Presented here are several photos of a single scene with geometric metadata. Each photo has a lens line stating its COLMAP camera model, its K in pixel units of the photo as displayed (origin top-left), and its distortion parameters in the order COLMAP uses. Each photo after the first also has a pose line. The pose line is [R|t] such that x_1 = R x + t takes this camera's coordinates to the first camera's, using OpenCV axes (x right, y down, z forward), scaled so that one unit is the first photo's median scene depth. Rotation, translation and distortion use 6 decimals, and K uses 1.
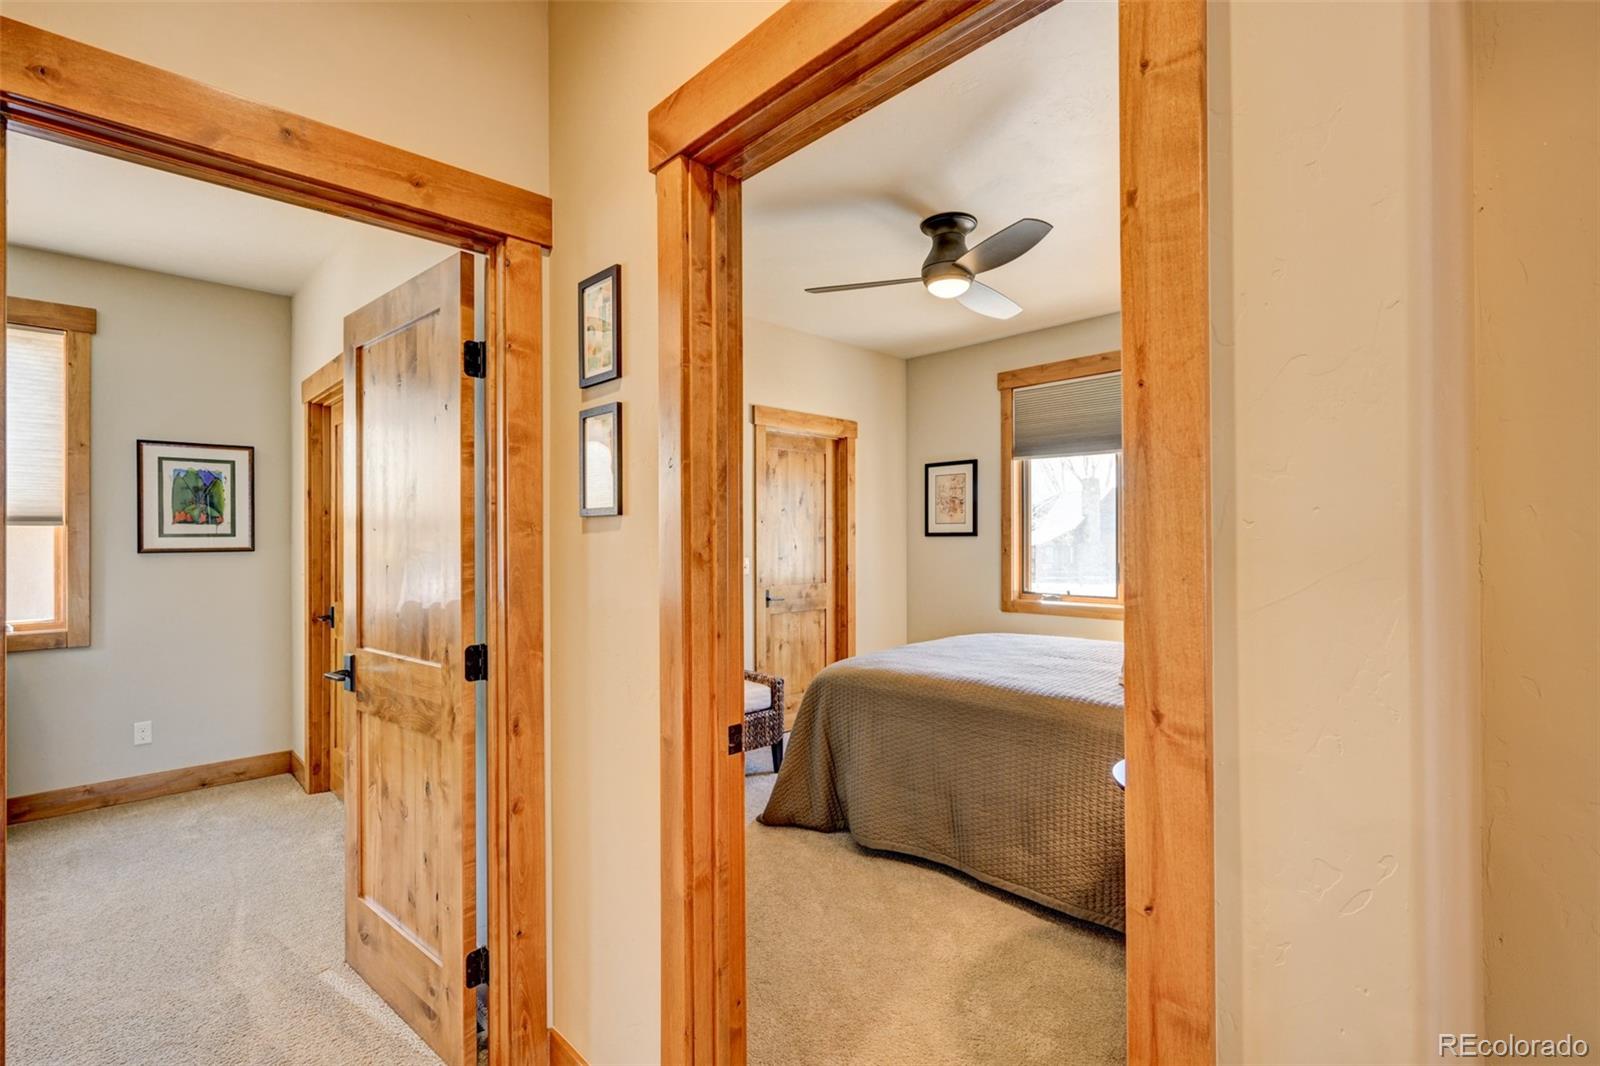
lens RADIAL K [[726.5, 0, 802.1], [0, 726.5, 535.8], [0, 0, 1]] dist [-0.001731, 0.001963]
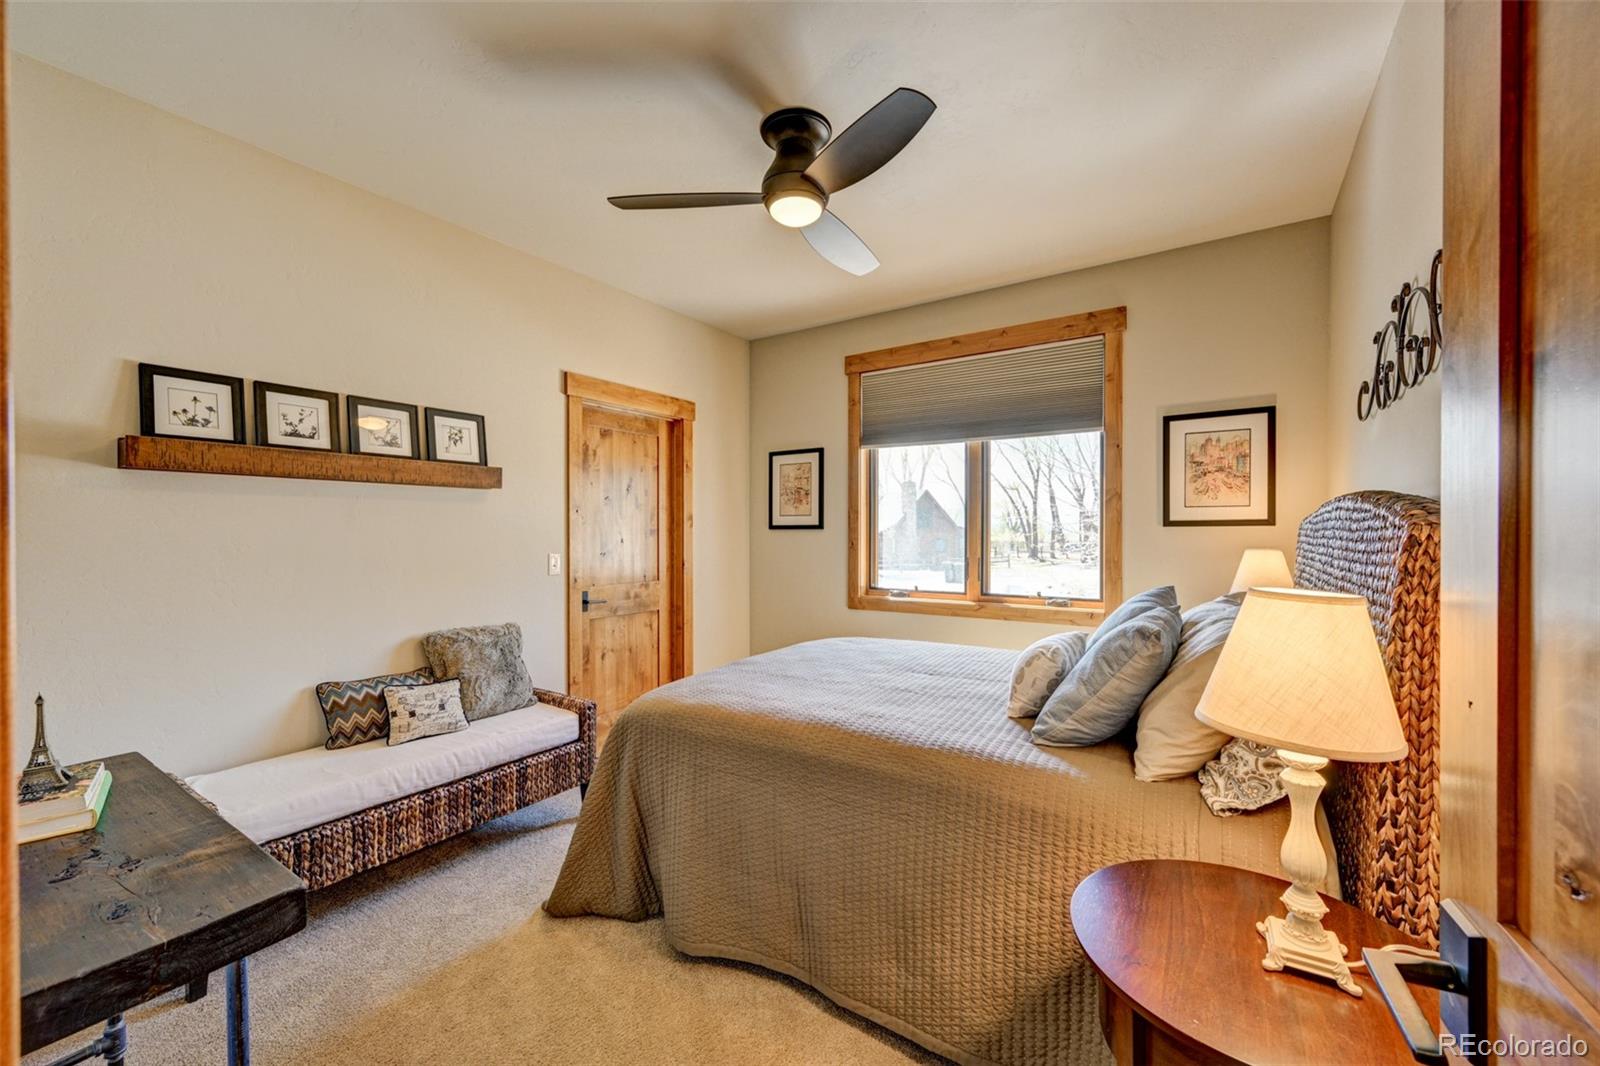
lens RADIAL K [[633.5, 0, 805.9], [0, 633.5, 536.5], [0, 0, 1]] dist [-0.001474, 0.001078]
pose [[0.975773, 0.000093, 0.218787, 0.057743], [-0.002360, 0.999946, 0.010103, 0.002669], [-0.218774, -0.010374, 0.975720, 0.299788]]
